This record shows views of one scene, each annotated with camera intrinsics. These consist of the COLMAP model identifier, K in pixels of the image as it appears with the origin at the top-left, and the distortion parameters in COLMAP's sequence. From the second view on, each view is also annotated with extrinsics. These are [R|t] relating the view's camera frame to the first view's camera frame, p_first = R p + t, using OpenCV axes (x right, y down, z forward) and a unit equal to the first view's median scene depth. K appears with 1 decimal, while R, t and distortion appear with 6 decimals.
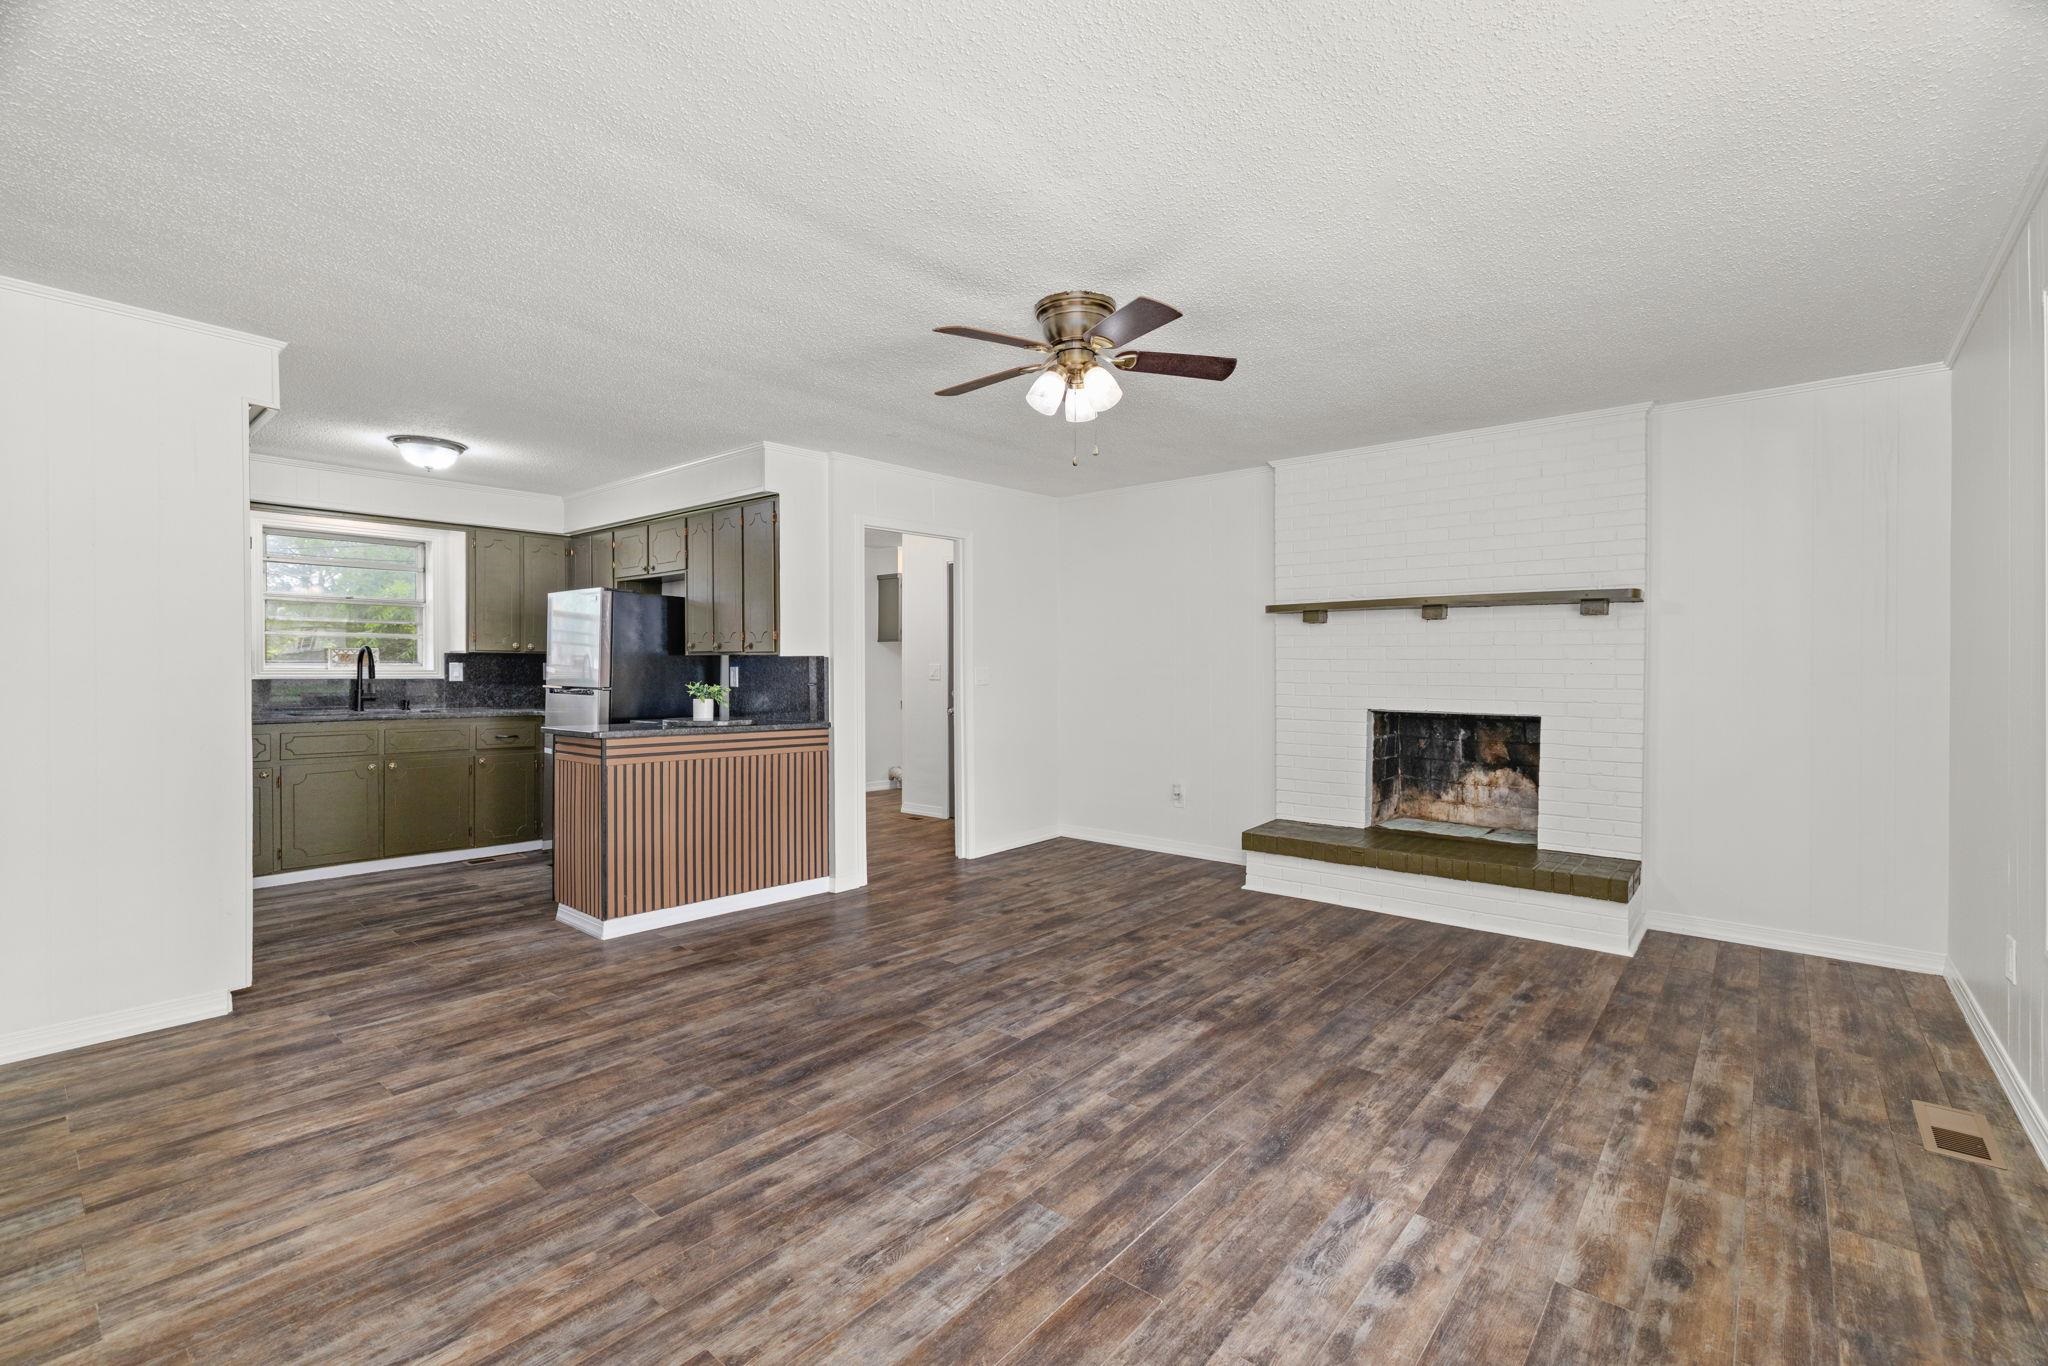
lens RADIAL K [[889.2, 0, 1025.6], [0, 889.2, 674.5], [0, 0, 1]] dist [-0.002253, 0.003017]
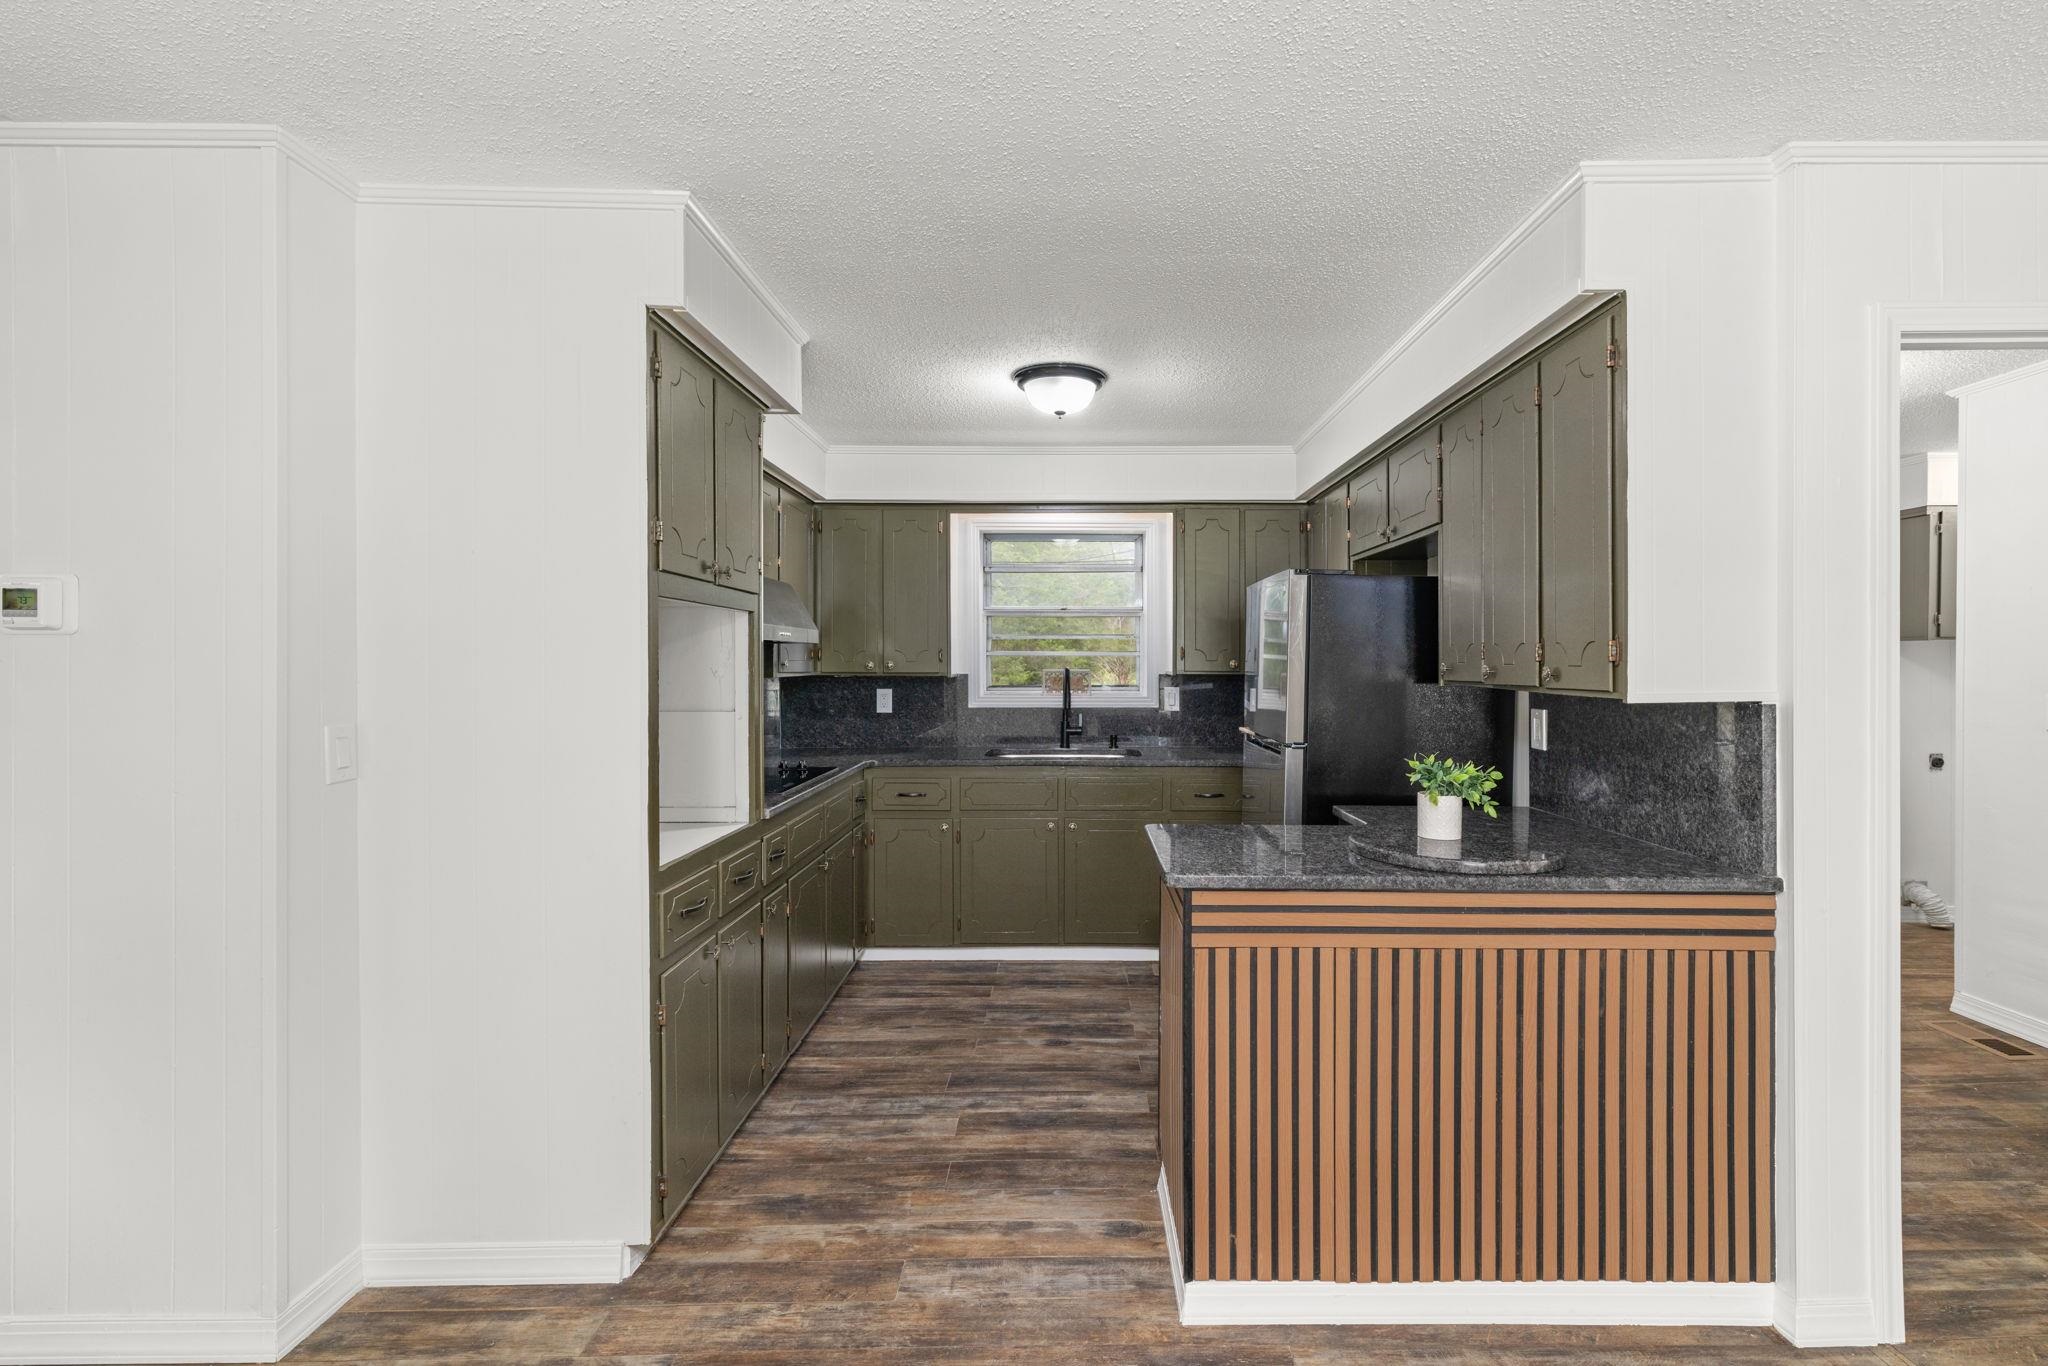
lens RADIAL K [[920.4, 0, 1076.5], [0, 920.4, 677.1], [0, 0, 1]] dist [0.000268, 0.000038]
pose [[0.656577, 0.004839, -0.754243, -0.161979], [0.000967, 0.999973, 0.007258, -0.045204], [0.754258, -0.005495, 0.656555, 0.691794]]
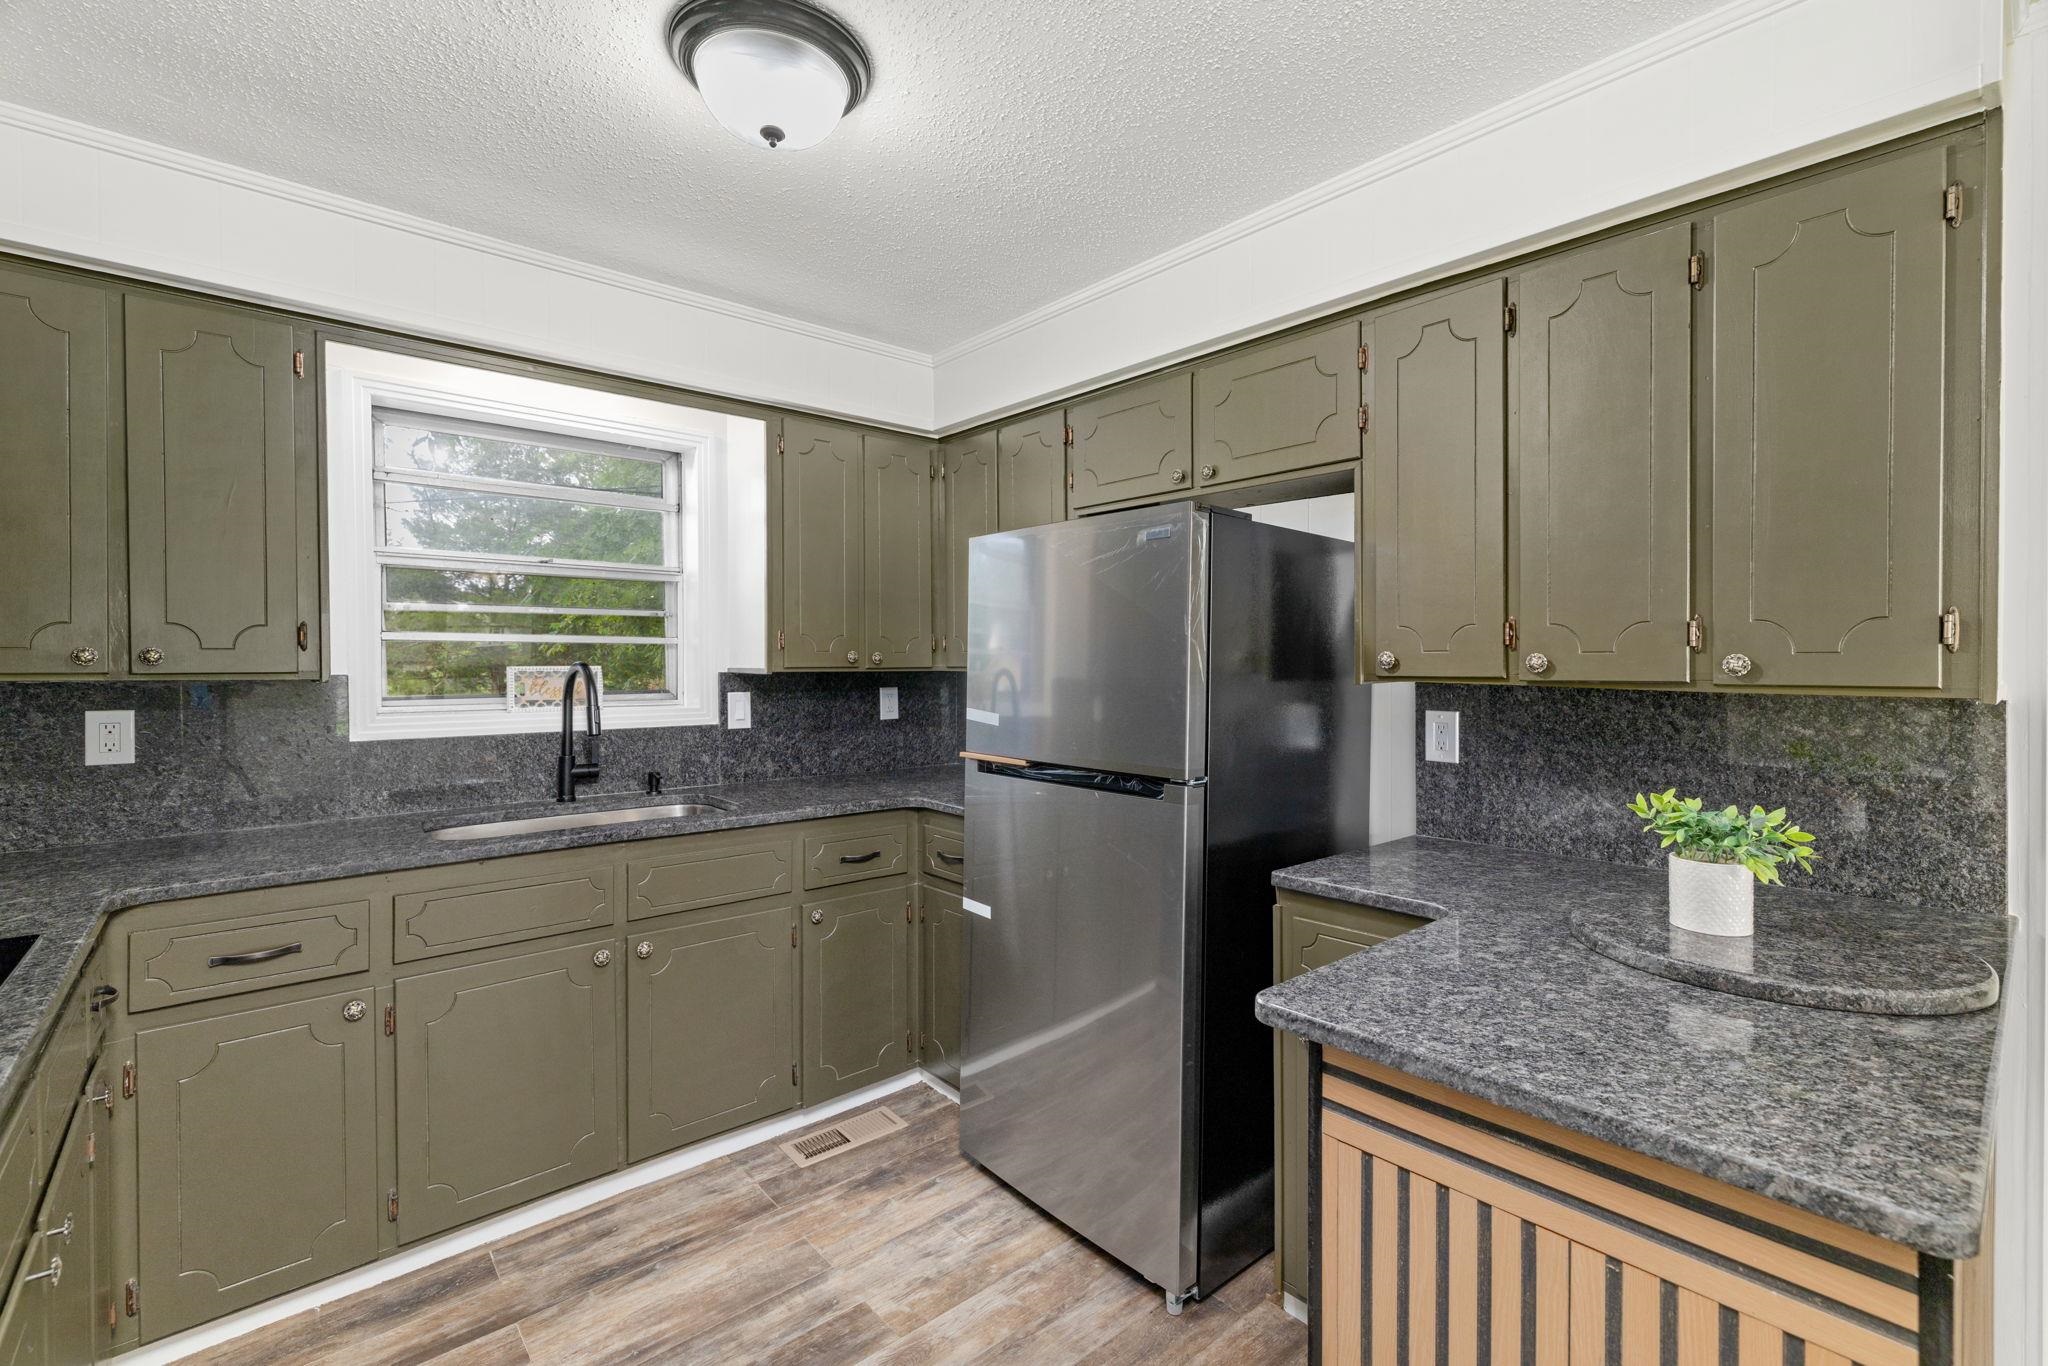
lens RADIAL K [[889.2, 0, 1025.6], [0, 889.2, 674.5], [0, 0, 1]] dist [-0.002253, 0.003017]
pose [[0.990431, -0.004111, -0.137946, -0.680124], [0.005353, 0.999948, 0.008636, -0.043757], [0.137903, -0.009292, 0.990402, 0.870291]]
